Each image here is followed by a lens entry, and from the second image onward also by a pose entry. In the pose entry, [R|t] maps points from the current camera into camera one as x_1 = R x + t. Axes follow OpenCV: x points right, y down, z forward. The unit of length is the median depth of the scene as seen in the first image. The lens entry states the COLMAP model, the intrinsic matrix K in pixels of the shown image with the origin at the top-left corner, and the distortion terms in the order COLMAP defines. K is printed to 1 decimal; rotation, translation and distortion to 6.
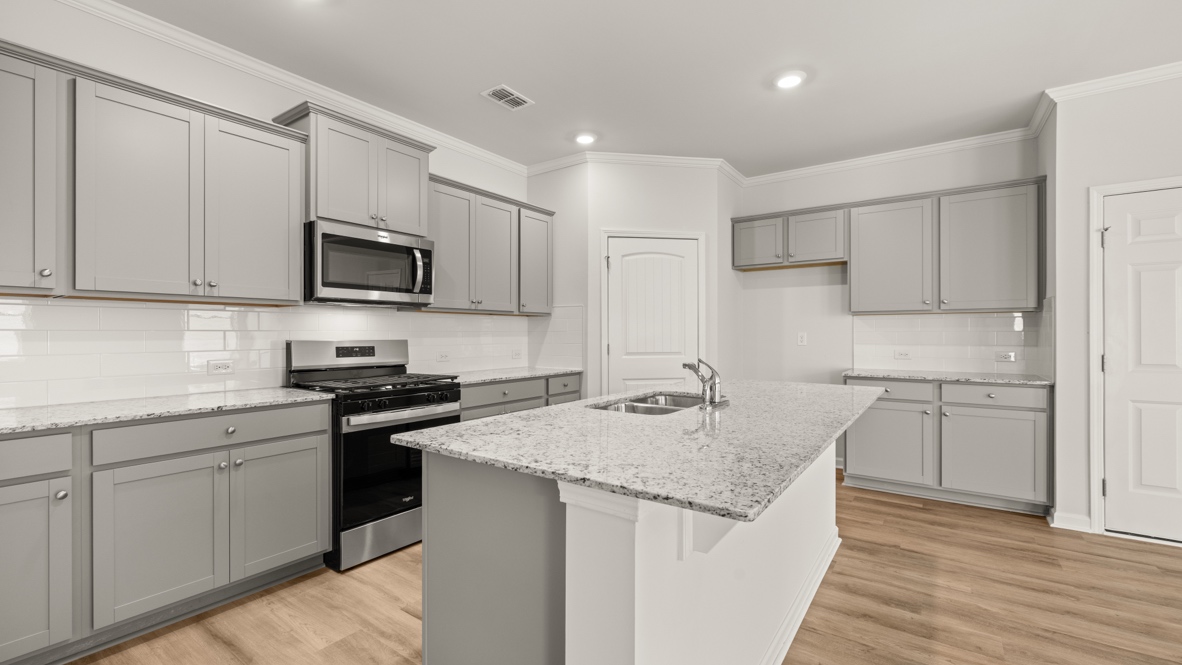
lens RADIAL K [[490.1, 0, 593.6], [0, 490.1, 330.5], [0, 0, 1]] dist [-0.002882, -0.000157]
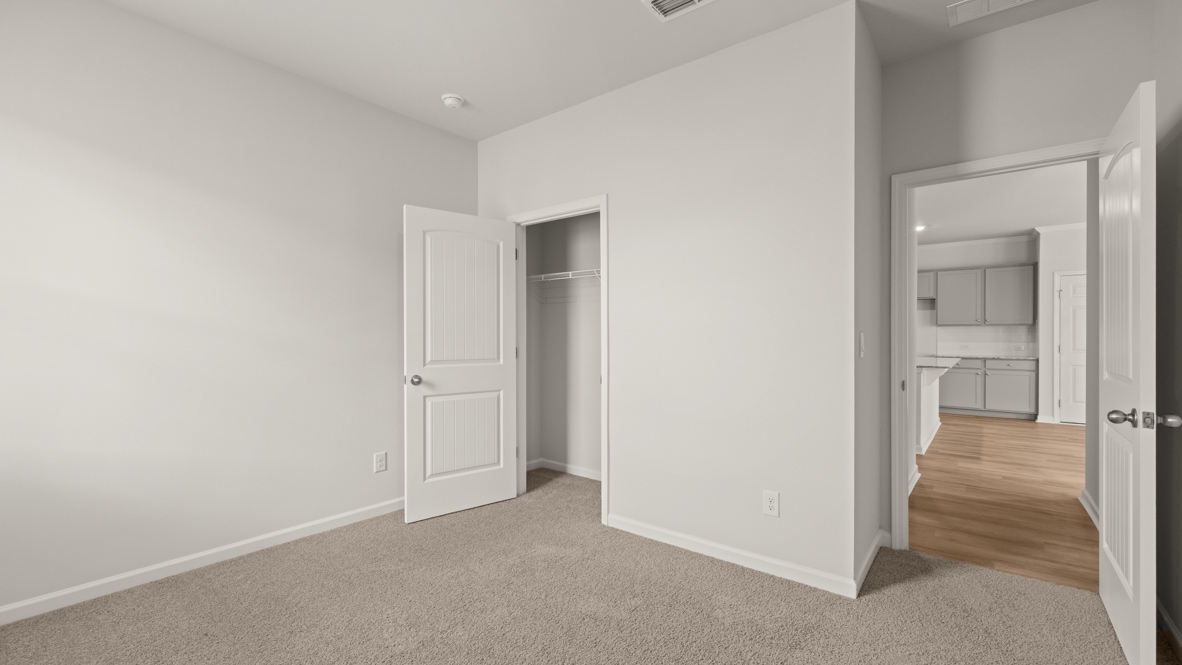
lens RADIAL K [[490.1, 0, 591.9], [0, 490.1, 331.3], [0, 0, 1]] dist [-0.002882, -0.000157]
pose [[0.997893, 0.007495, -0.064454, -0.866732], [-0.007860, 0.999954, -0.005411, 0.010893], [0.064411, 0.005906, 0.997906, -1.241244]]
